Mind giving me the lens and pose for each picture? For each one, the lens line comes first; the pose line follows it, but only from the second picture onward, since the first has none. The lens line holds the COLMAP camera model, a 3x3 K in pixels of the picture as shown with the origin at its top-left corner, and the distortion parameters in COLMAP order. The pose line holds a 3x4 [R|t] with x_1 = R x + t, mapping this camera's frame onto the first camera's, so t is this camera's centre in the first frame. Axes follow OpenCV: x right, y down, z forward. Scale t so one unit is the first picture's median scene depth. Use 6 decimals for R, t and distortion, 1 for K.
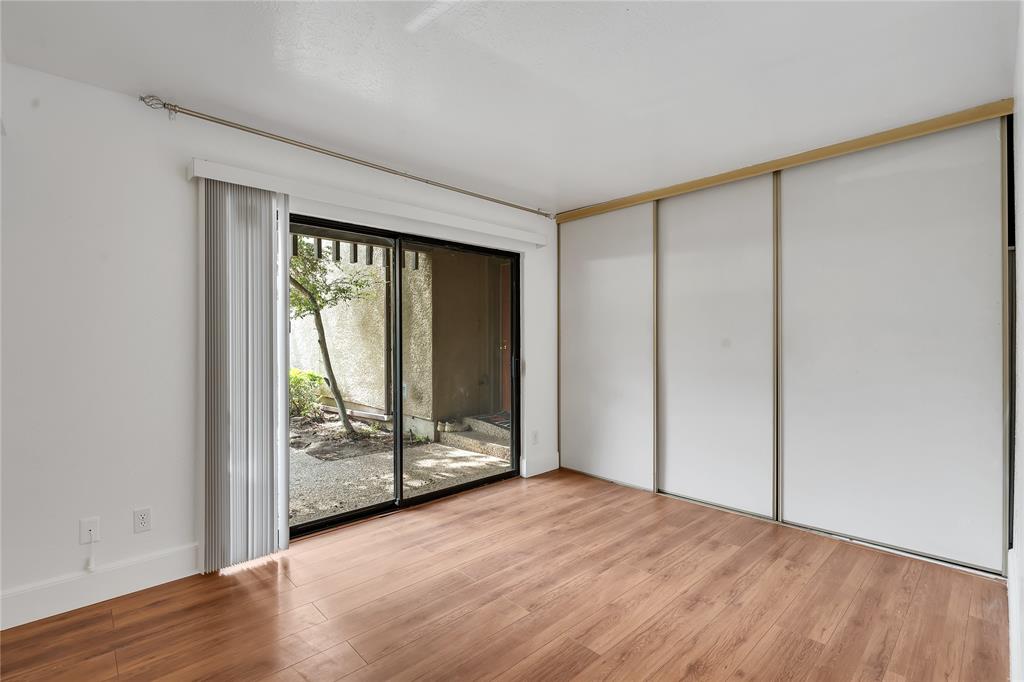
lens RADIAL K [[470.3, 0, 512.4], [0, 470.3, 342.2], [0, 0, 1]] dist [-0.000255, -0.001416]
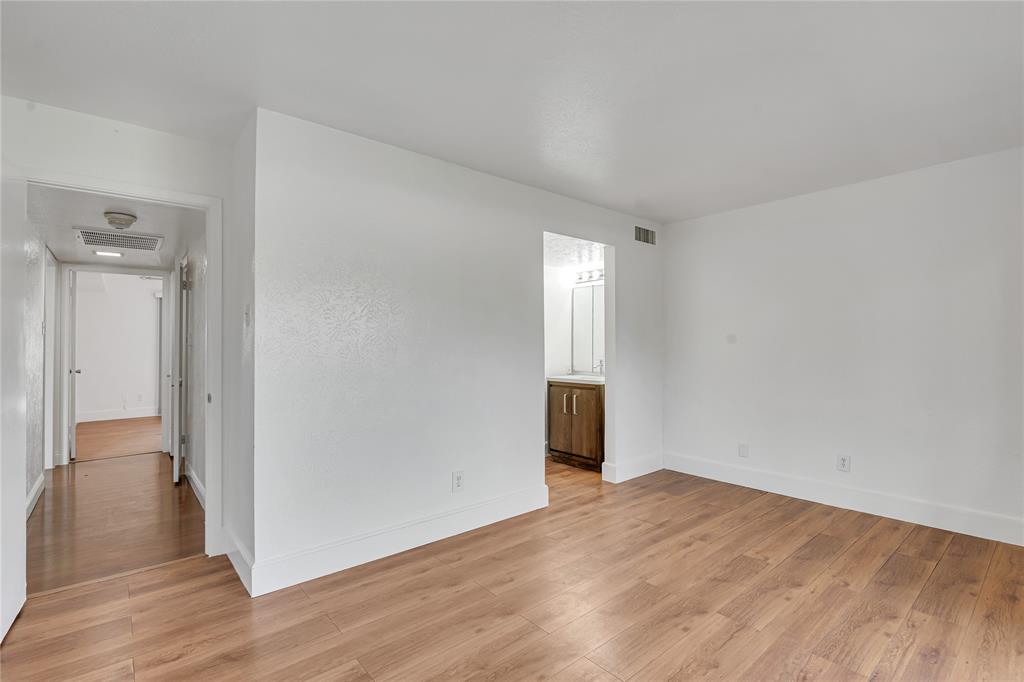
lens RADIAL K [[470.3, 0, 512.2], [0, 470.3, 344.7], [0, 0, 1]] dist [-0.000255, -0.001416]
pose [[-0.998246, 0.000944, 0.059192, 1.197834], [0.000416, 0.999960, -0.008940, 0.008742], [-0.059198, -0.008900, -0.998207, 1.982923]]
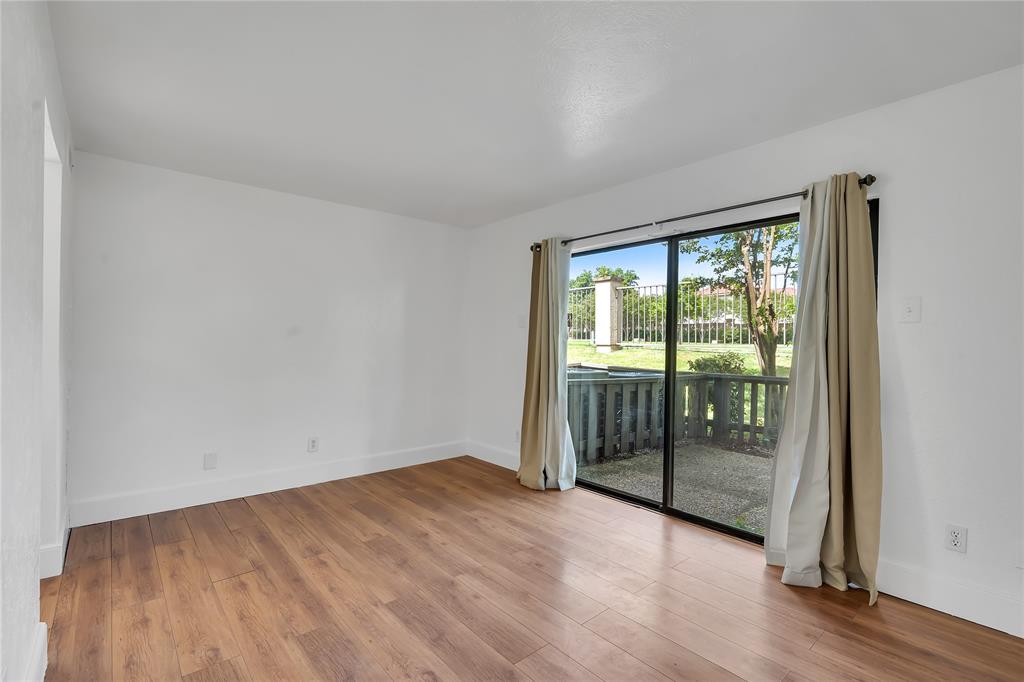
lens RADIAL K [[470.3, 0, 511.3], [0, 470.3, 343.1], [0, 0, 1]] dist [-0.000255, -0.001416]
pose [[-0.053428, -0.003905, -0.998564, 1.915367], [-0.002929, 0.999989, -0.003754, 0.017324], [0.998567, 0.002724, -0.053439, 1.169508]]
